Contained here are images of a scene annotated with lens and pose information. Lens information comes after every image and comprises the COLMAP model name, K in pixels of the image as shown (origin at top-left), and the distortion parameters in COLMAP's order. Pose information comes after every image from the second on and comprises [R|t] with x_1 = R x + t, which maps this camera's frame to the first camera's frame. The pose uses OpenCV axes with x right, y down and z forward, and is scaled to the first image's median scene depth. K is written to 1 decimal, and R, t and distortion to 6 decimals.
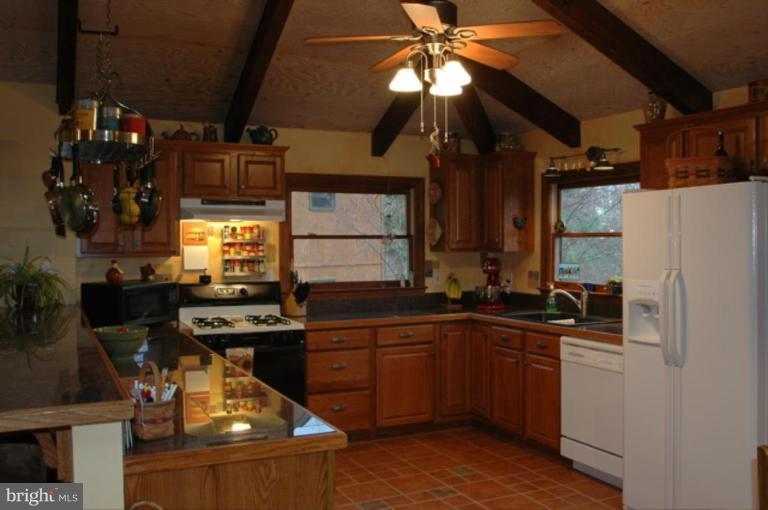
lens RADIAL K [[757.4, 0, 384.0], [0, 757.4, 255.0], [0, 0, 1]] dist [0.002986, 0.001562]
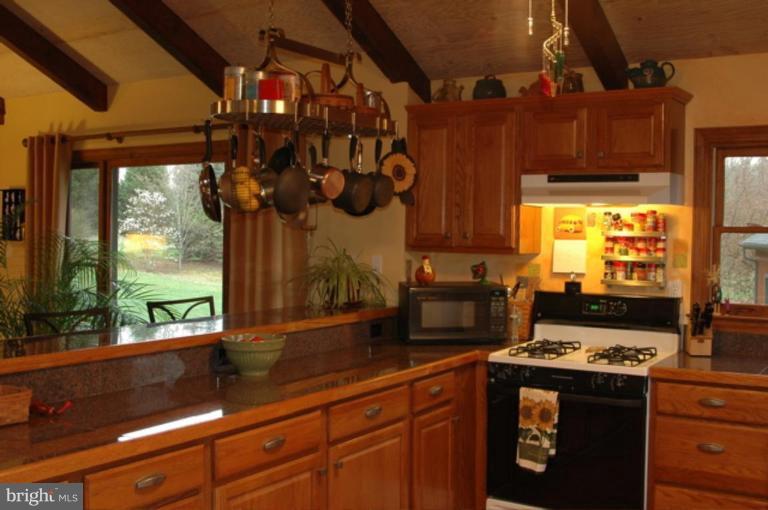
lens RADIAL K [[899.2, 0, 384.0], [0, 899.2, 255.0], [0, 0, 1]] dist [-0.009313, 0.007379]
pose [[0.563379, 0.036703, -0.825383, 0.354210], [-0.028085, 0.999286, 0.025266, -0.014391], [0.825721, 0.008947, 0.564007, 0.368101]]
